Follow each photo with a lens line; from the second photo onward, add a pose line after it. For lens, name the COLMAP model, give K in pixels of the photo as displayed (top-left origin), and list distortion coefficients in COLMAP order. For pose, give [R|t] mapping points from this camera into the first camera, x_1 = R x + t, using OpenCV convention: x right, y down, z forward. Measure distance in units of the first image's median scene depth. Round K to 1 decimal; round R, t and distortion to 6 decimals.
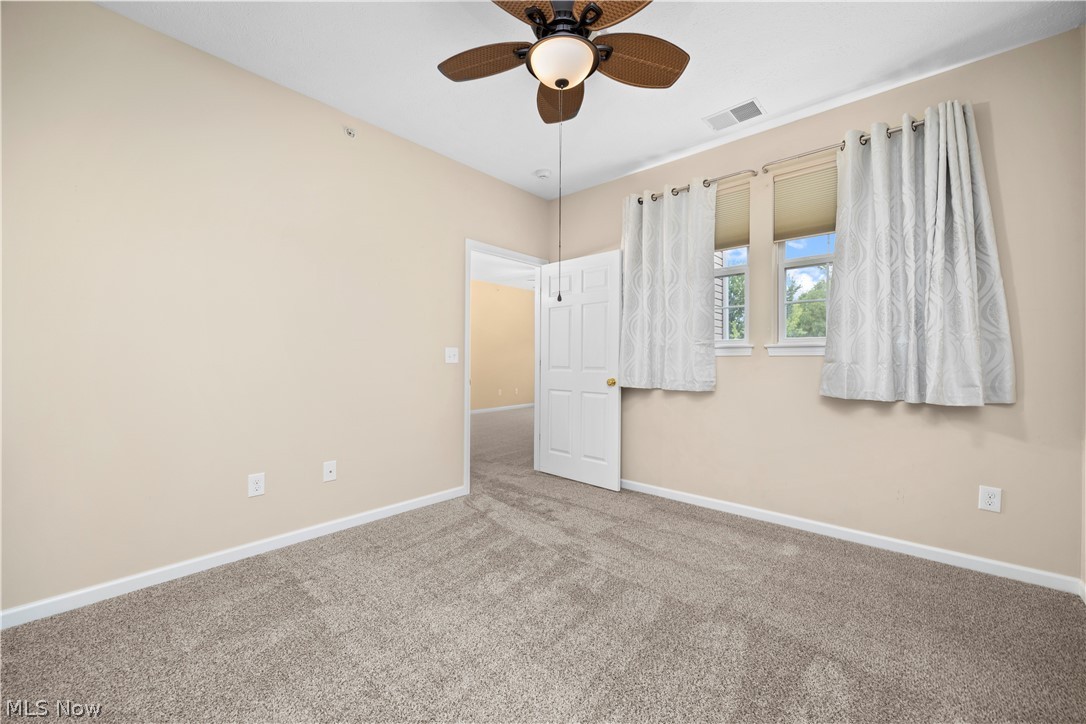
lens RADIAL K [[426.5, 0, 542.2], [0, 426.5, 363.2], [0, 0, 1]] dist [-0.001442, -0.000062]
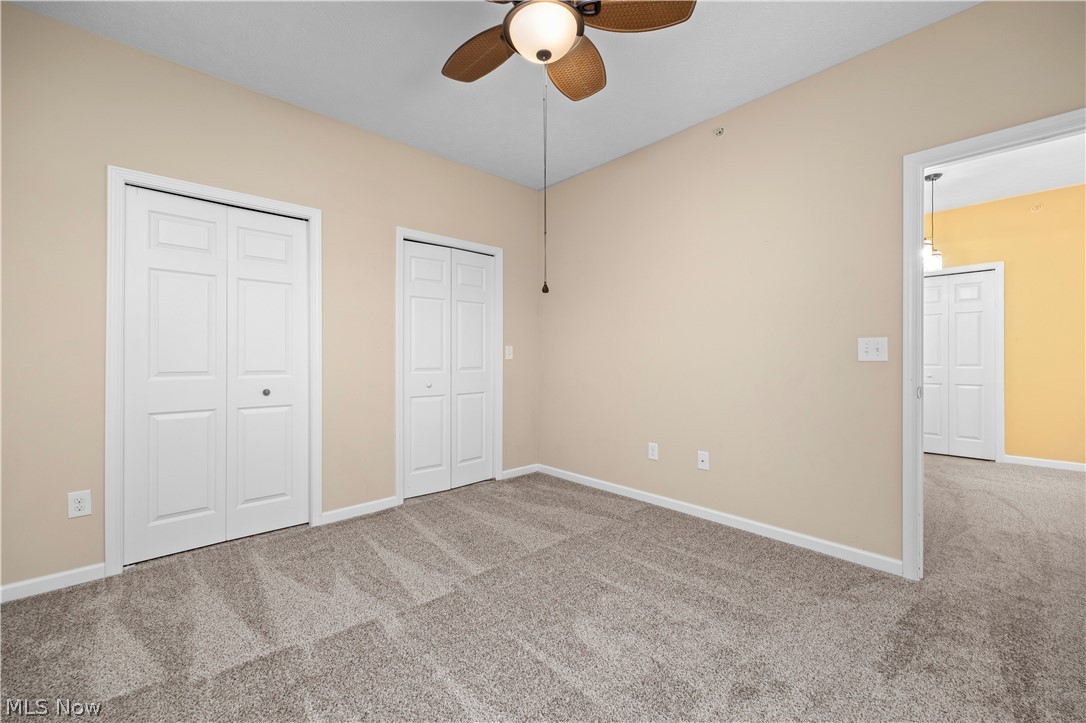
lens RADIAL K [[426.5, 0, 542.2], [0, 426.5, 362.7], [0, 0, 1]] dist [-0.001442, -0.000062]
pose [[-0.099054, 0.007623, -0.995053, 0.557809], [-0.003712, 0.999961, 0.008030, -0.001605], [0.995075, 0.004489, -0.099021, 0.637197]]
